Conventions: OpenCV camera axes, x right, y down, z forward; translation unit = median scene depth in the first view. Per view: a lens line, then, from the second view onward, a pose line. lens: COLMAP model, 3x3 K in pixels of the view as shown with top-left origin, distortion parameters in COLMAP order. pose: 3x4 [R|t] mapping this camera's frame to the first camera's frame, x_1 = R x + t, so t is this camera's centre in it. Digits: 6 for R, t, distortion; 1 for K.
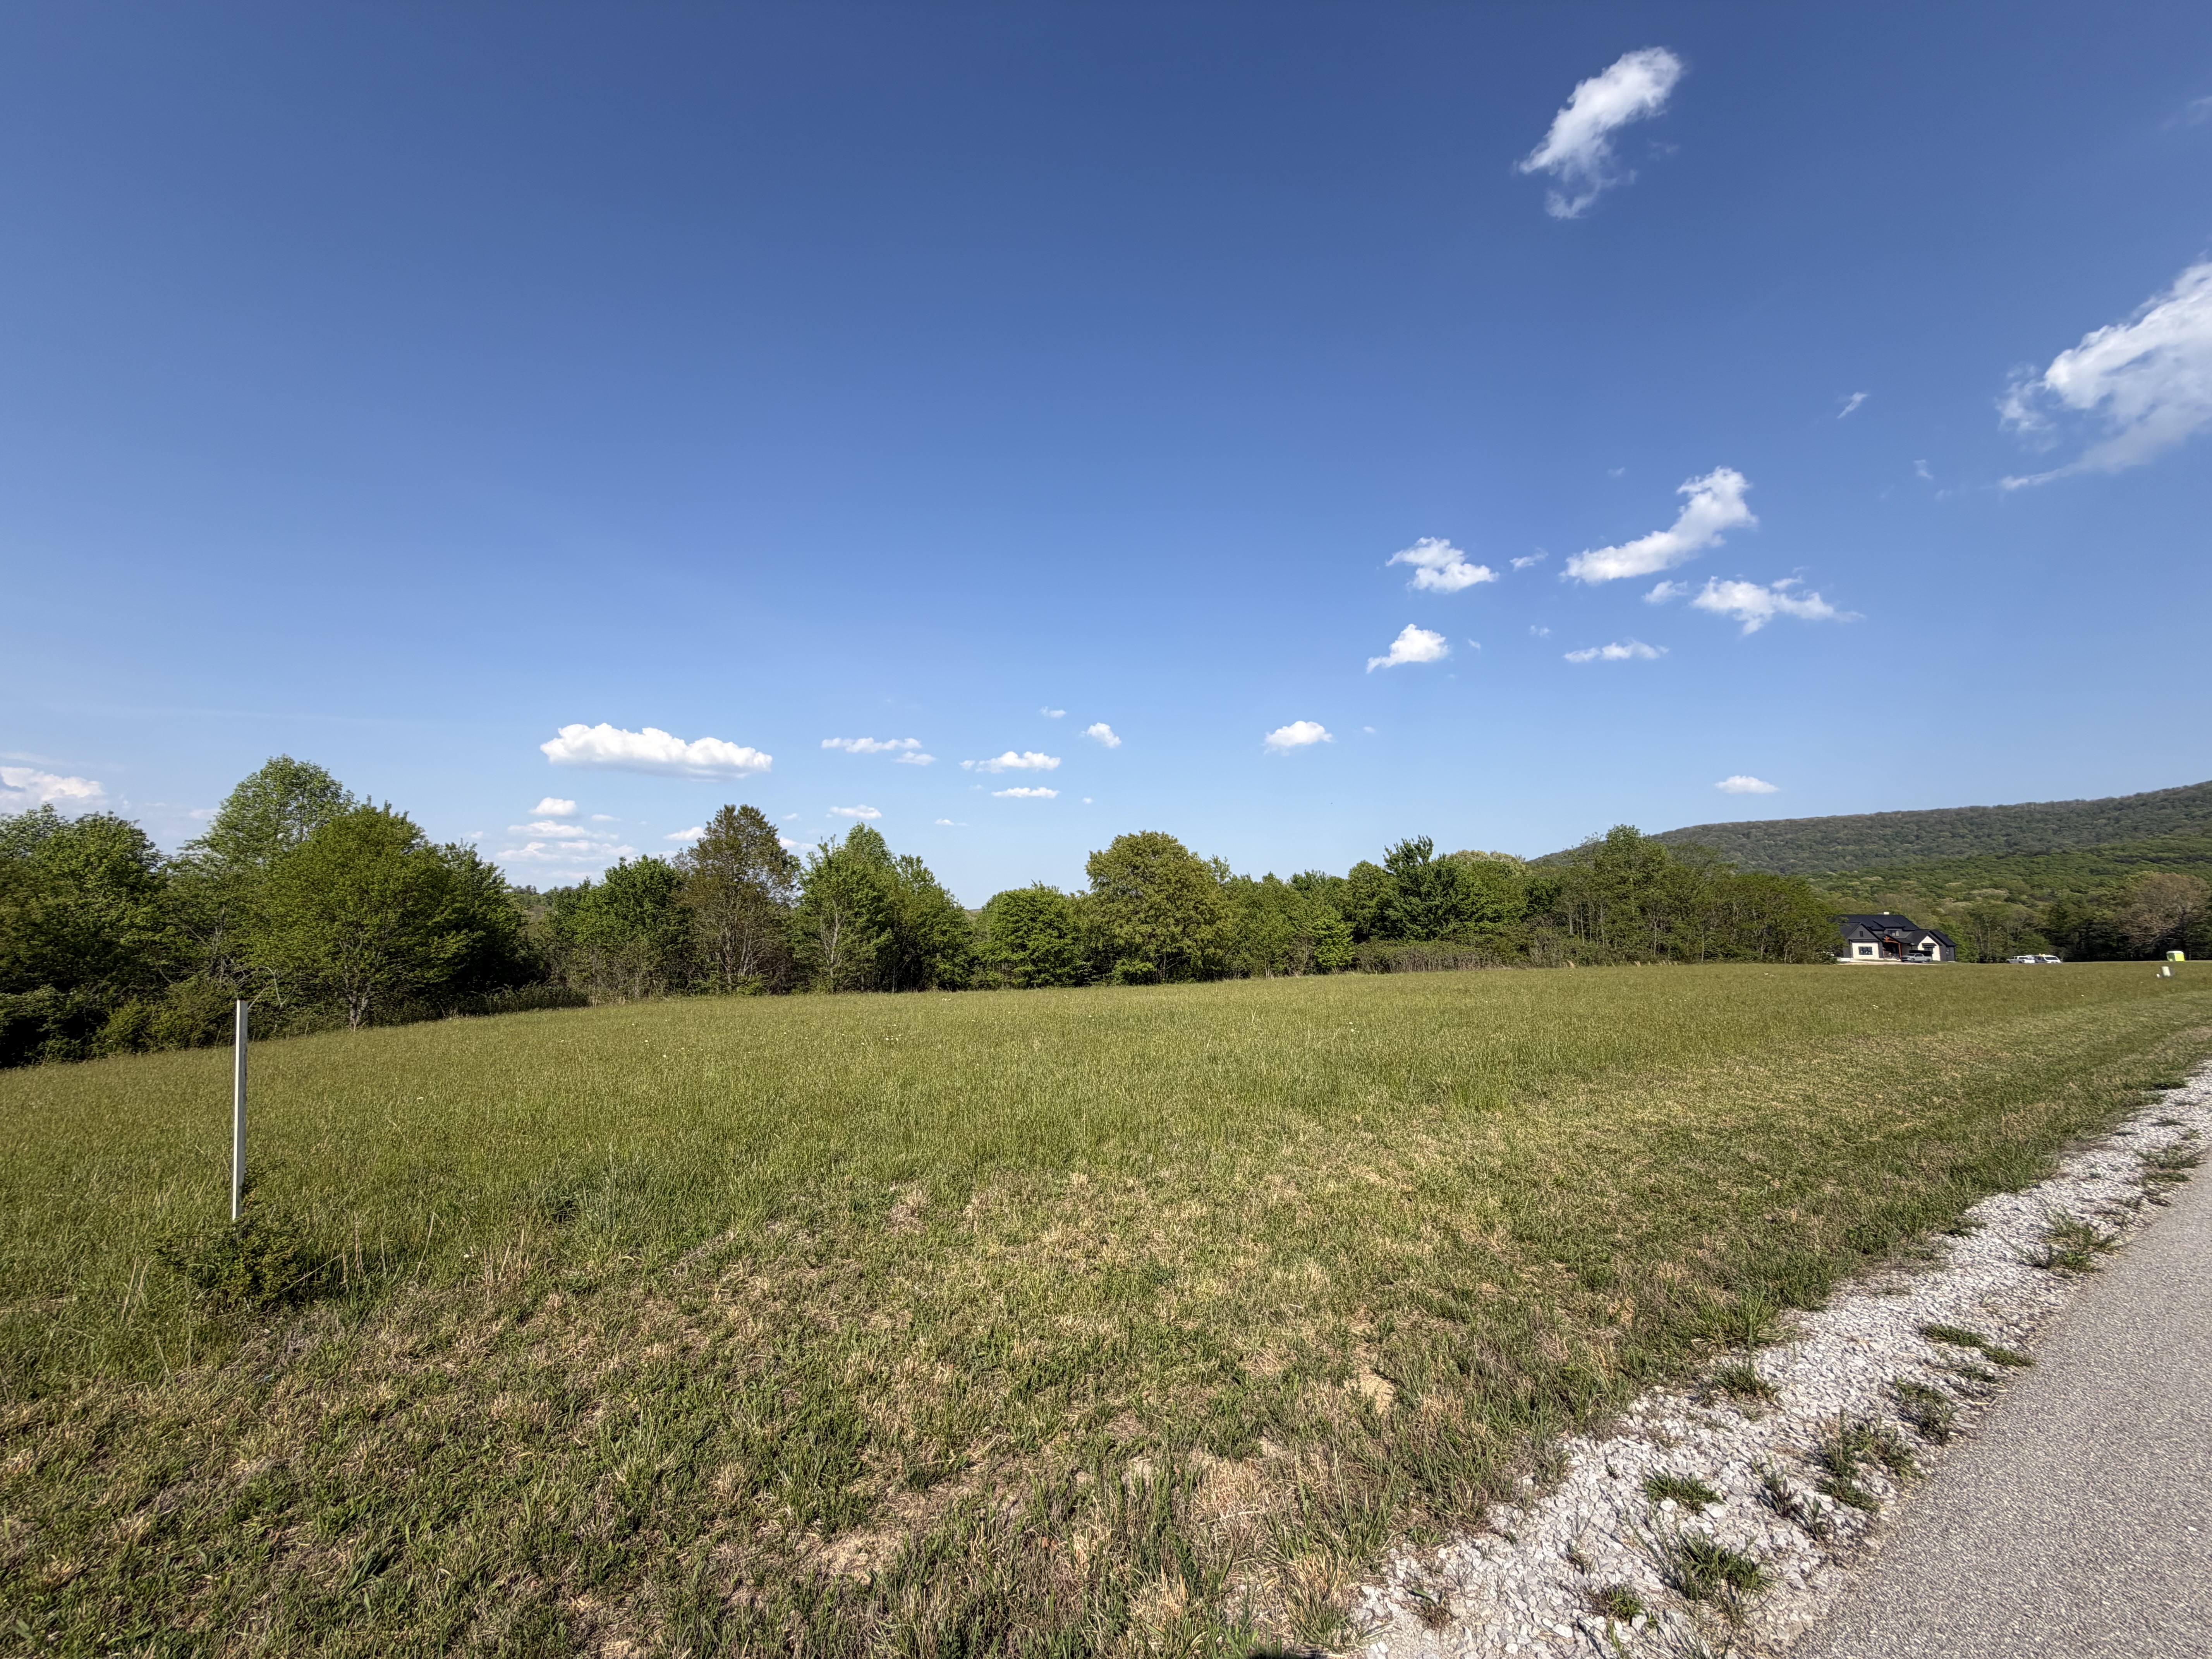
lens RADIAL K [[900.0, 0, 1093.8], [0, 900.0, 820.6], [0, 0, 1]] dist [0.001566, 0.000968]
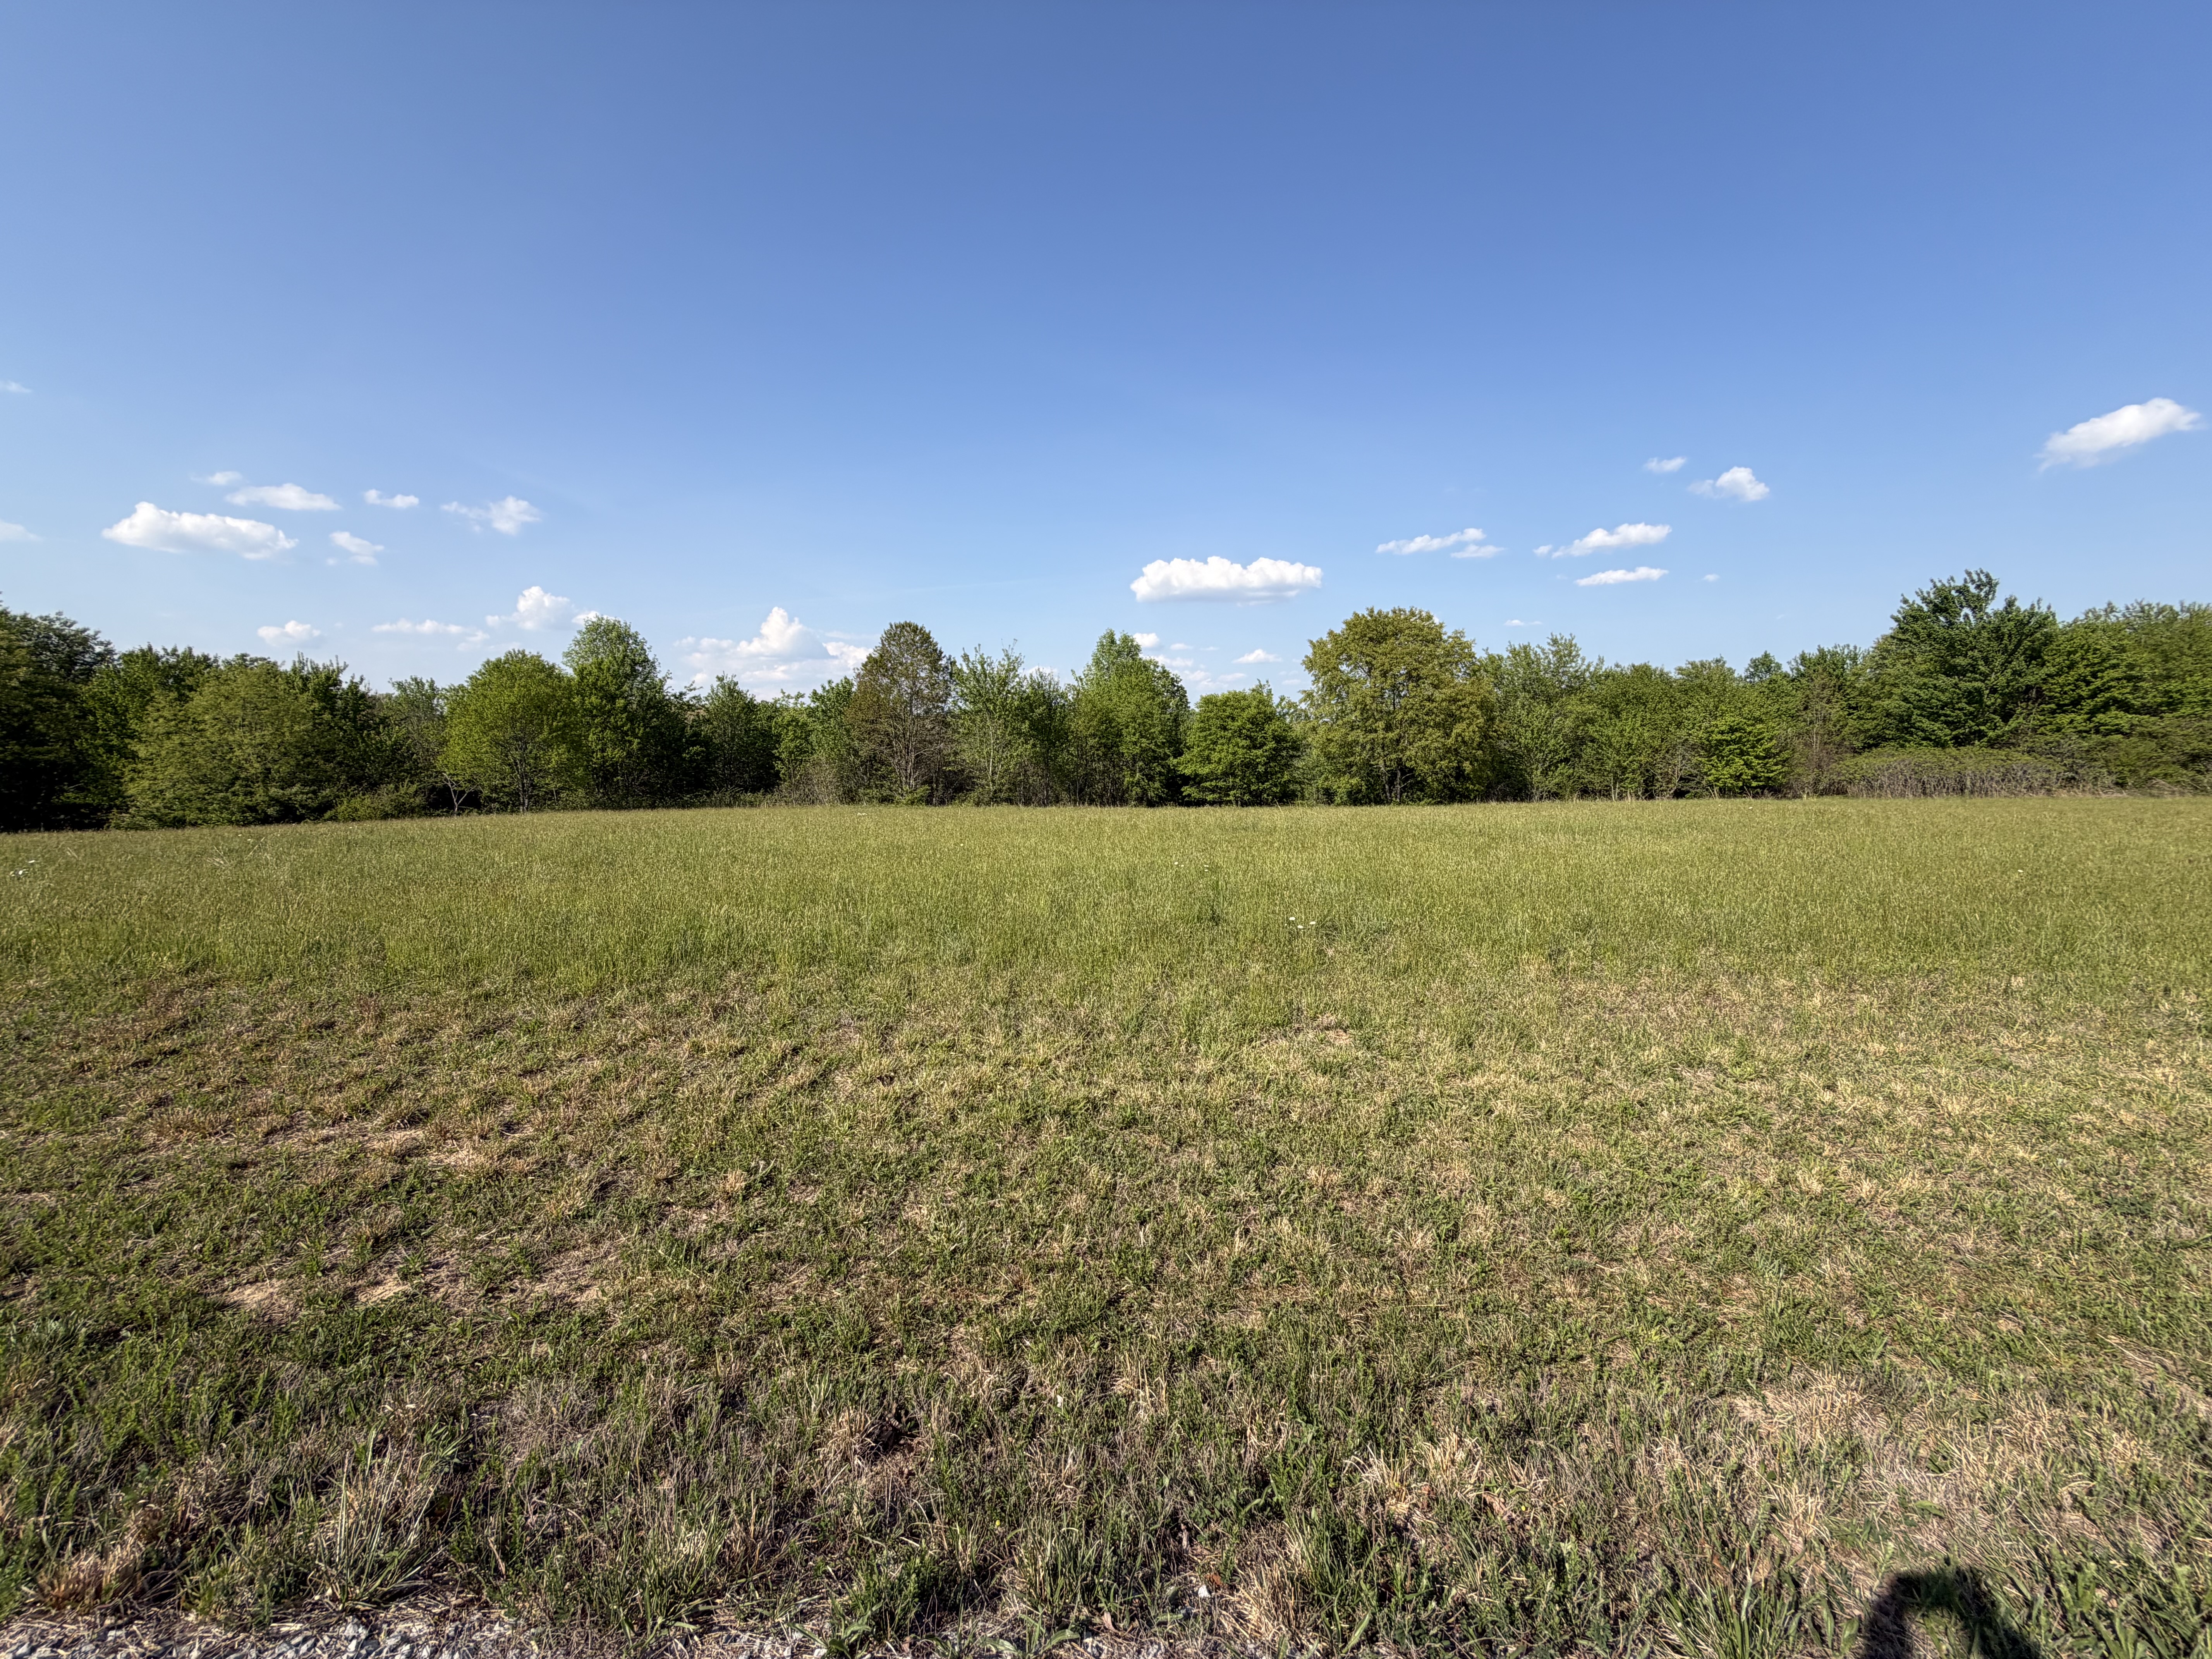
lens RADIAL K [[900.0, 0, 1094.8], [0, 900.0, 818.1], [0, 0, 1]] dist [0.001566, 0.000968]
pose [[0.803775, 0.038042, -0.593716, 0.201175], [0.082020, 0.981339, 0.173917, 0.020122], [0.589253, -0.188487, 0.785655, 0.133242]]
